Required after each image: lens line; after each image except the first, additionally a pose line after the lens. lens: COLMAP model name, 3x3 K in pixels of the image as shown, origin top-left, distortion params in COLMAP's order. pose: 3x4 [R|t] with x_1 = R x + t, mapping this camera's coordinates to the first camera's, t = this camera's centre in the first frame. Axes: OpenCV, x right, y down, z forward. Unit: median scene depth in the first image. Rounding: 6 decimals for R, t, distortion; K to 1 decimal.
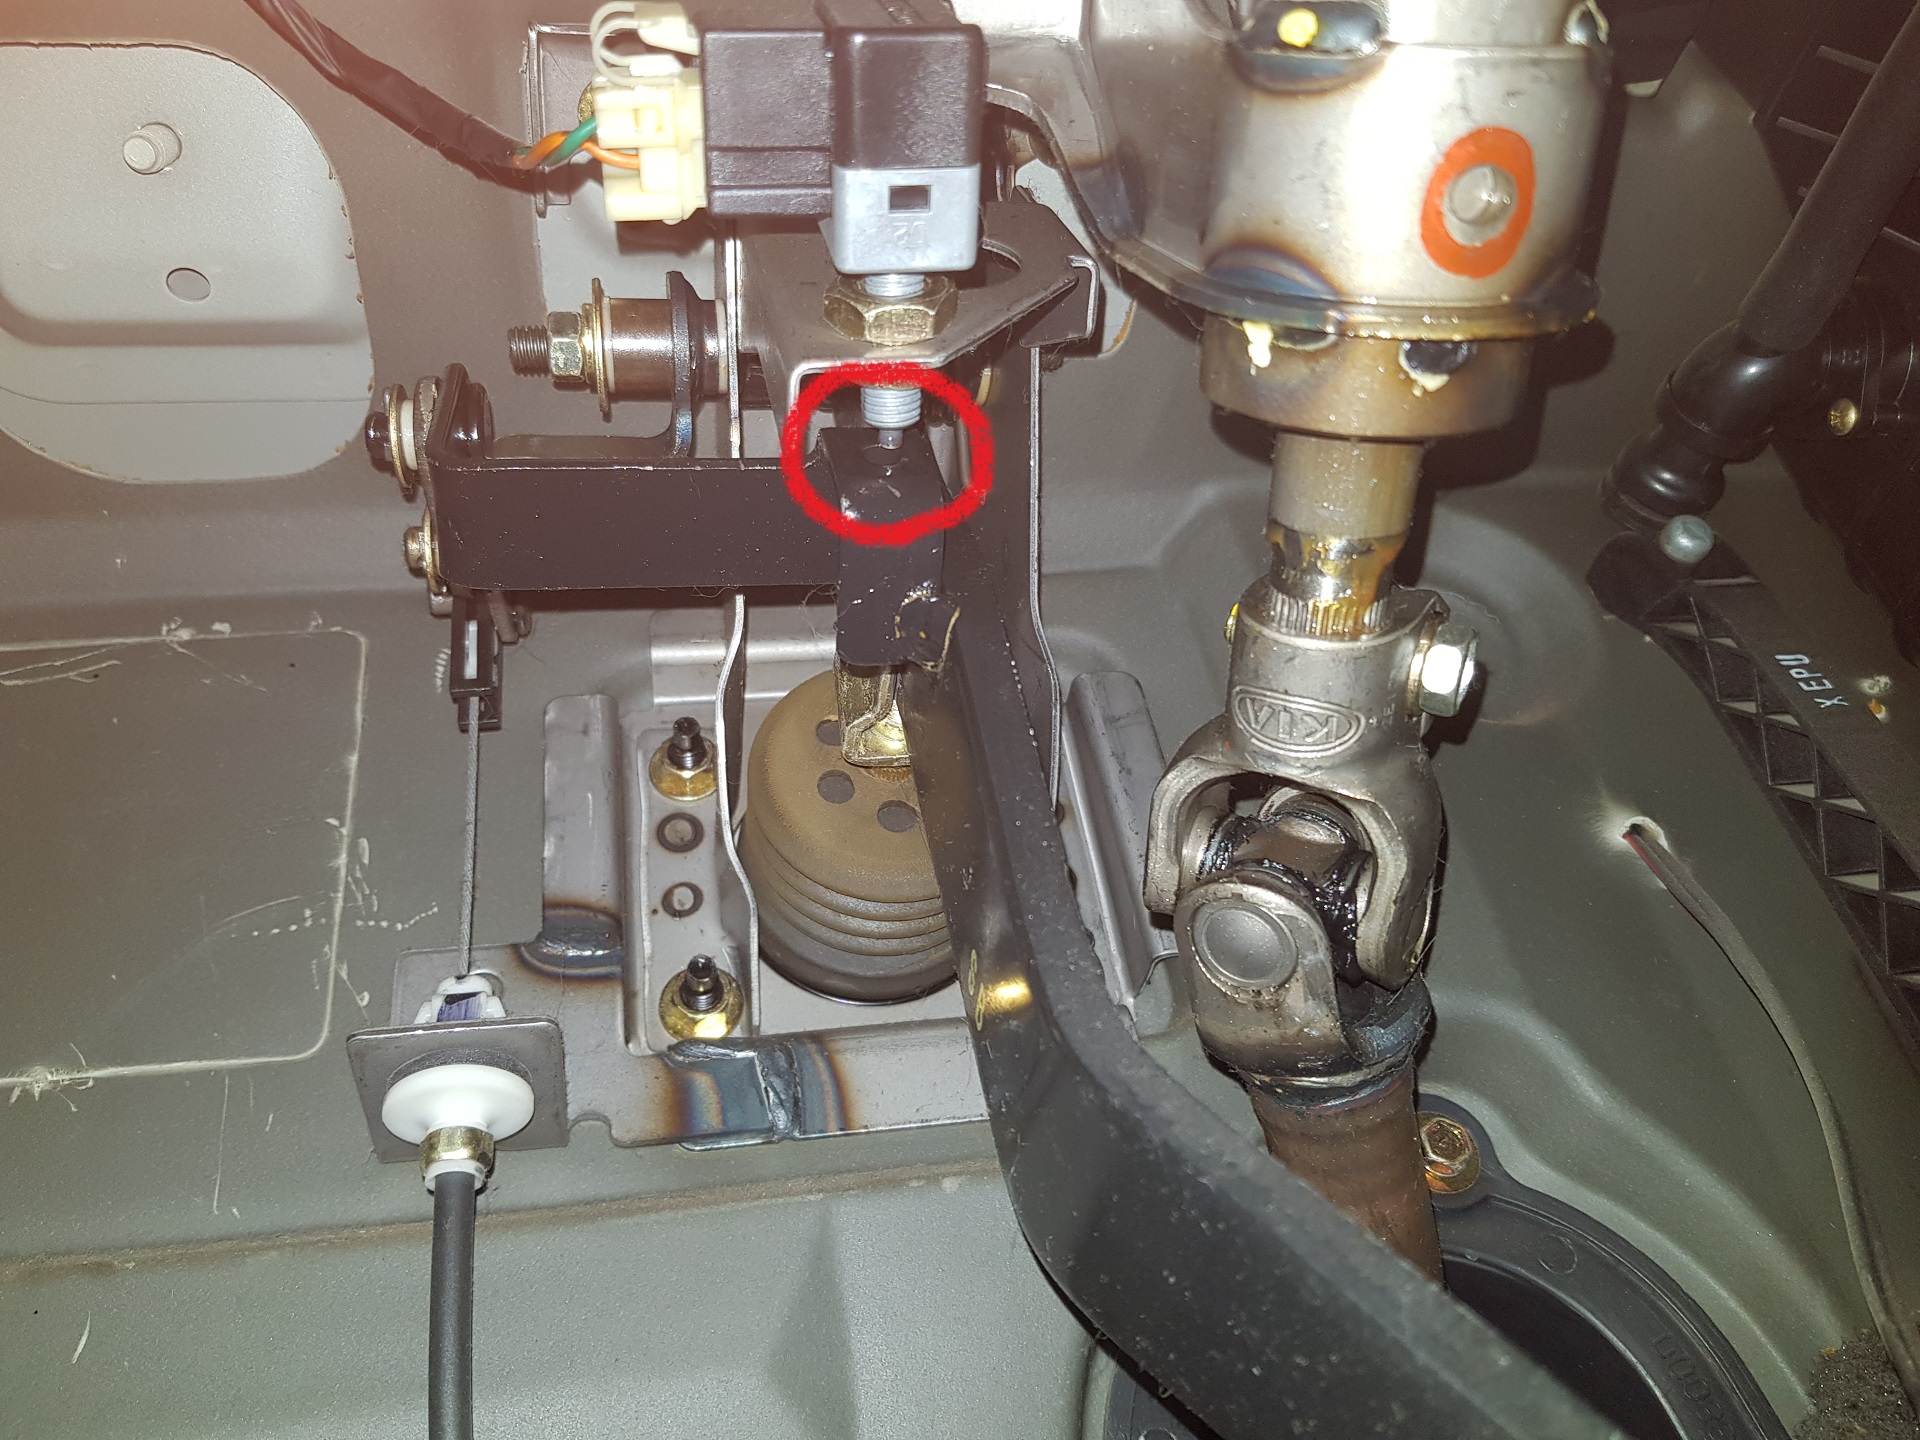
lens RADIAL K [[1450.4, 0, 963.3], [0, 1450.4, 749.2], [0, 0, 1]] dist [0.036703, -0.110198]
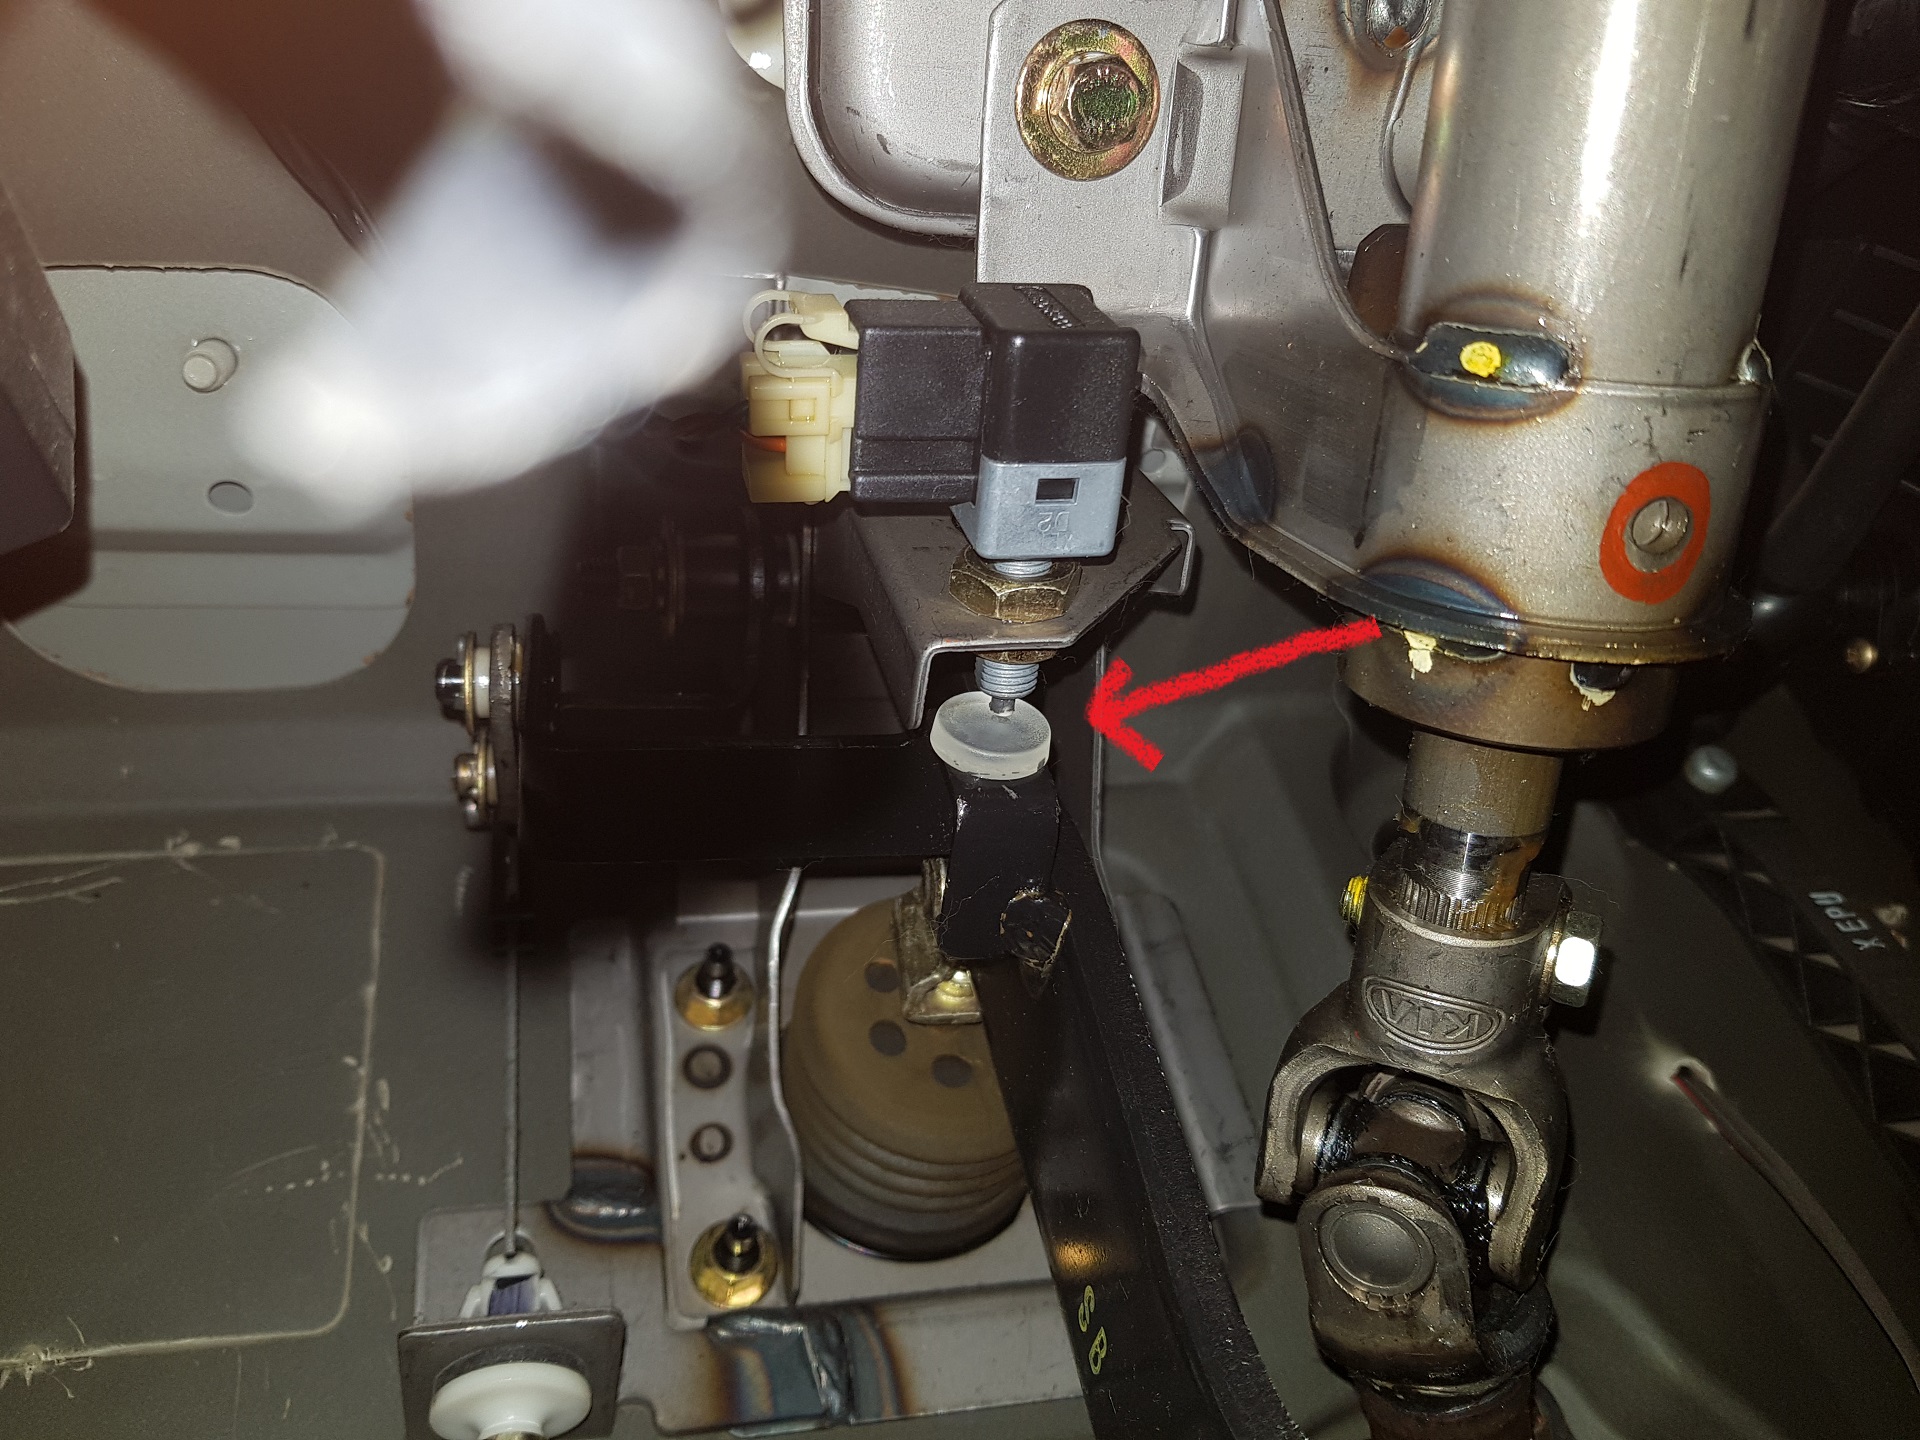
lens RADIAL K [[1448.2, 0, 818.0], [0, 1448.2, 646.7], [0, 0, 1]] dist [0.010750, -0.066622]
pose [[0.999073, 0.019980, 0.038138, -0.197662], [-0.015539, 0.993430, -0.113384, -0.132226], [-0.040153, 0.112686, 0.992819, 0.031194]]
